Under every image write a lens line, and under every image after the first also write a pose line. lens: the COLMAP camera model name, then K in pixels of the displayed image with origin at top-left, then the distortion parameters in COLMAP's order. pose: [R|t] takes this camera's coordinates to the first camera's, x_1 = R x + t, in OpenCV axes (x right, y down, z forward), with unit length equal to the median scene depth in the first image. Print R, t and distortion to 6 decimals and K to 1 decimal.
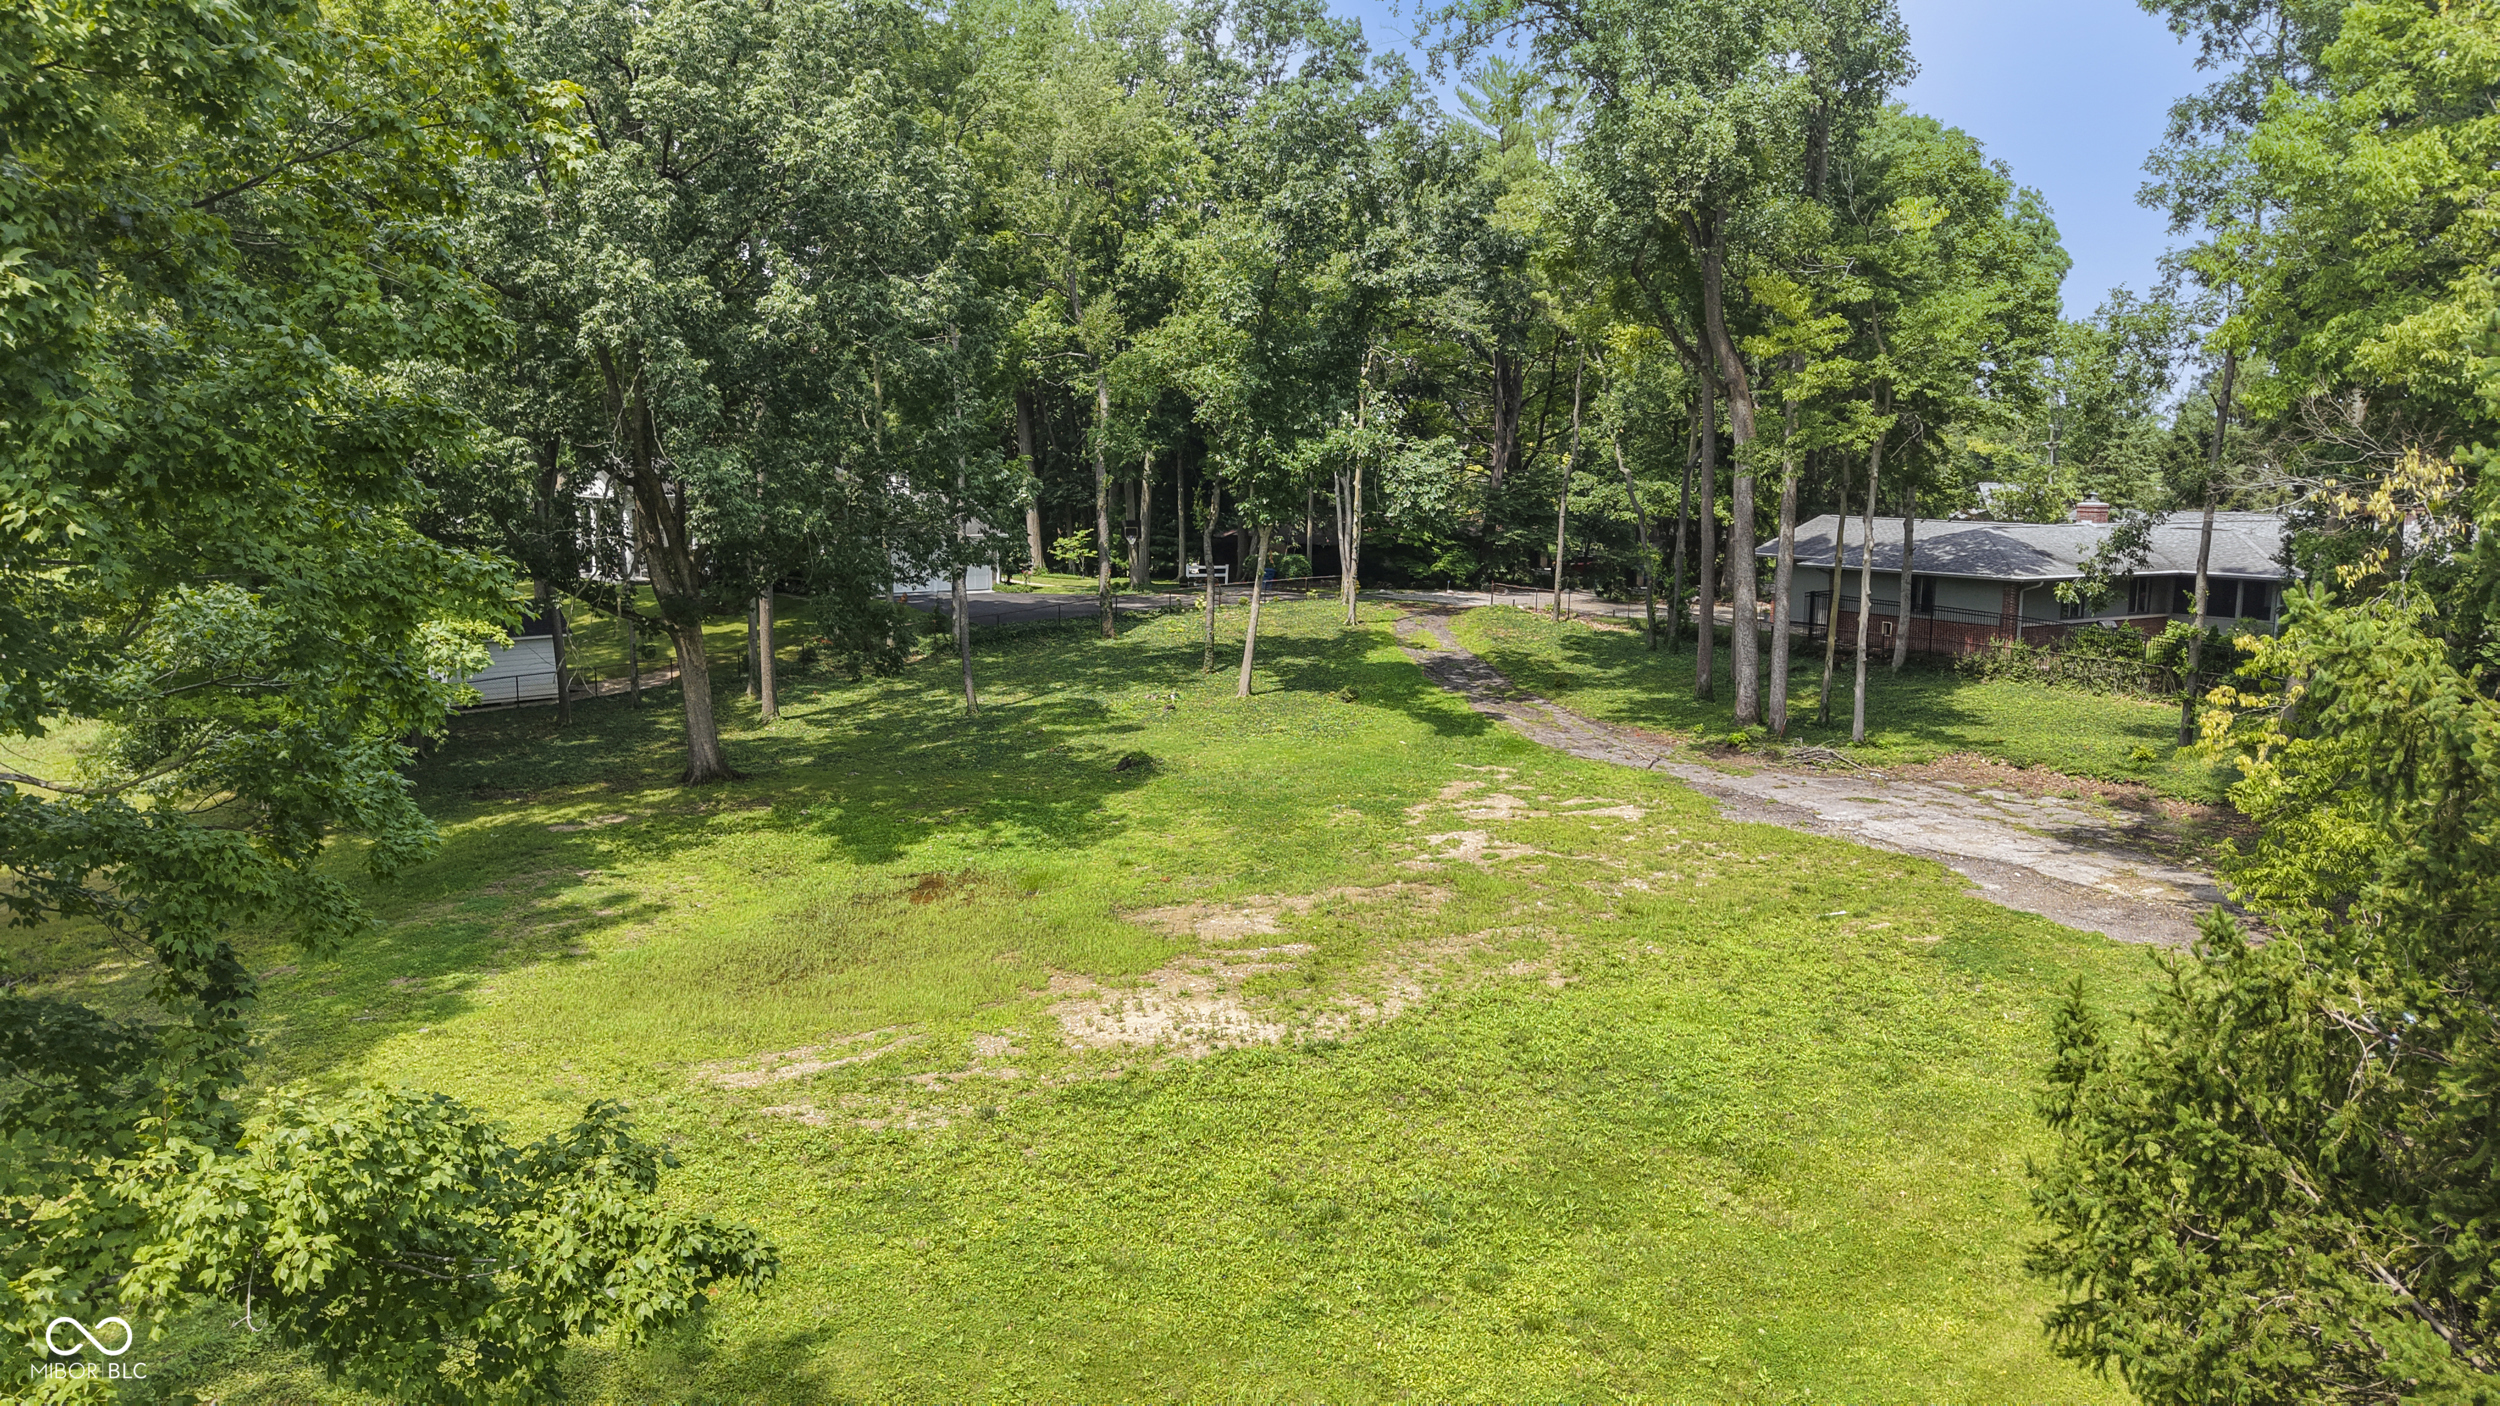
lens RADIAL K [[1610.8, 0, 1241.1], [0, 1610.8, 694.0], [0, 0, 1]] dist [0.123916, -0.172561]
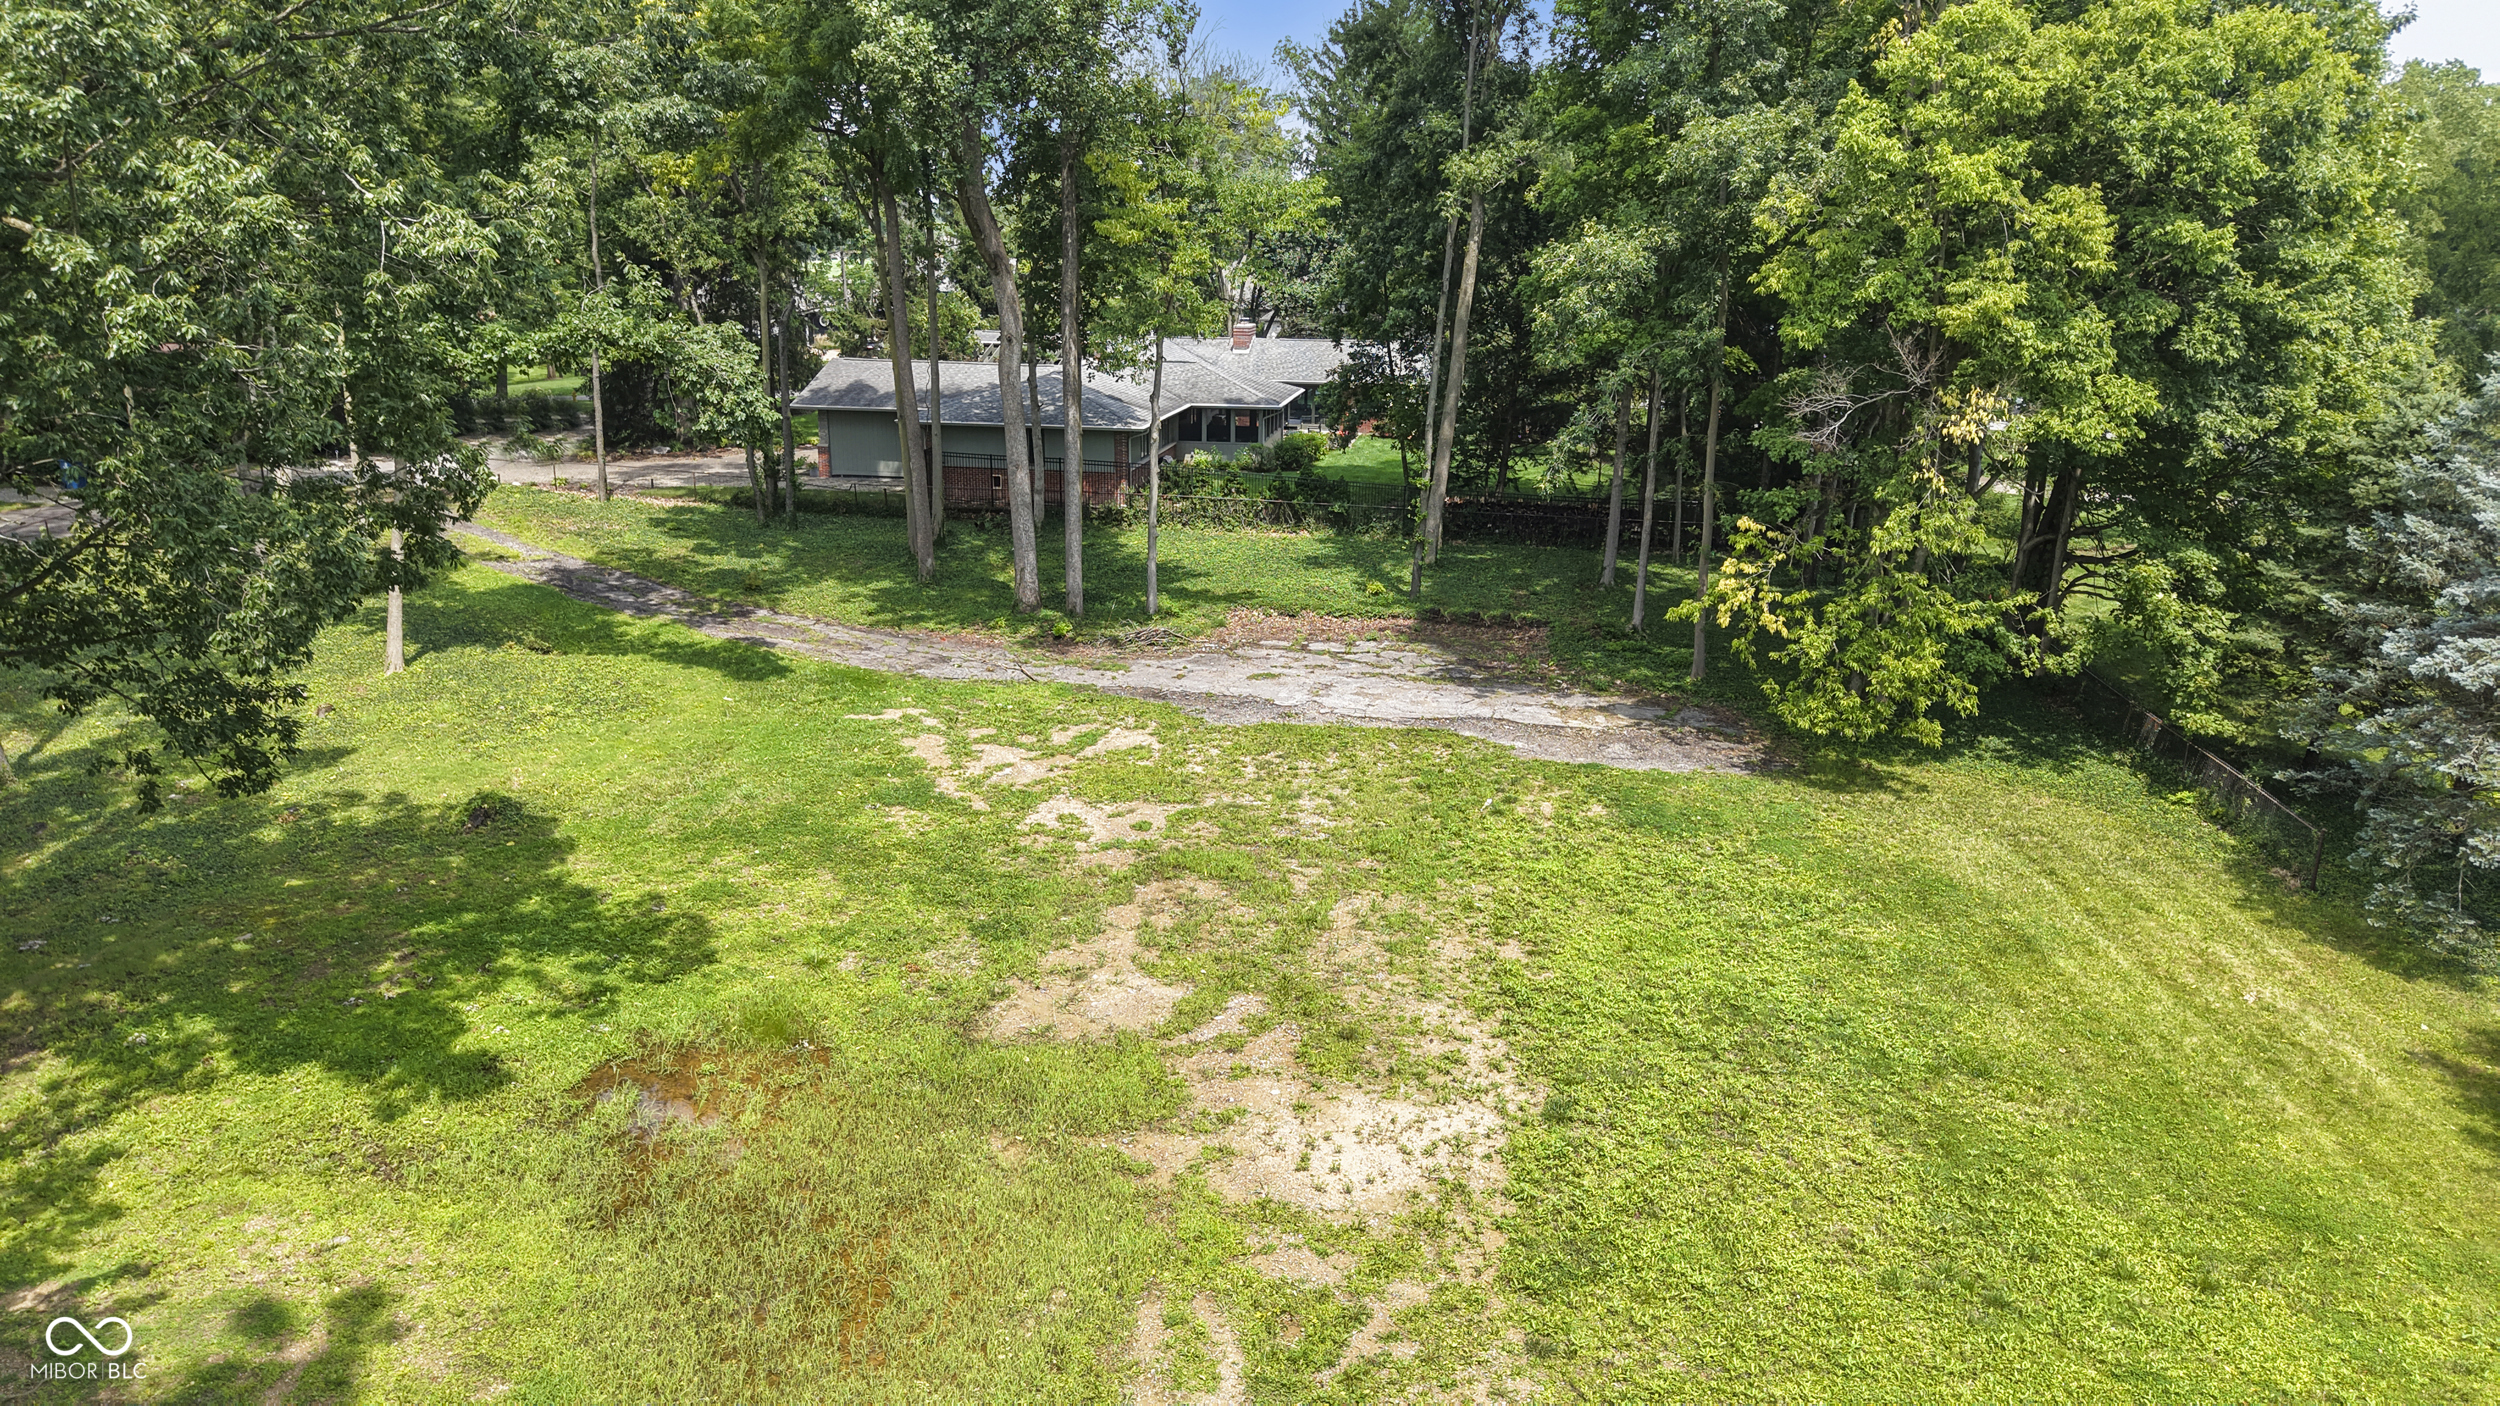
lens RADIAL K [[1610.8, 0, 1241.1], [0, 1610.8, 694.0], [0, 0, 1]] dist [0.123916, -0.172561]
pose [[0.671754, -0.204721, 0.711925, -0.436337], [0.105757, 0.977713, 0.181361, -0.131730], [-0.733186, -0.046538, 0.678433, 0.313416]]
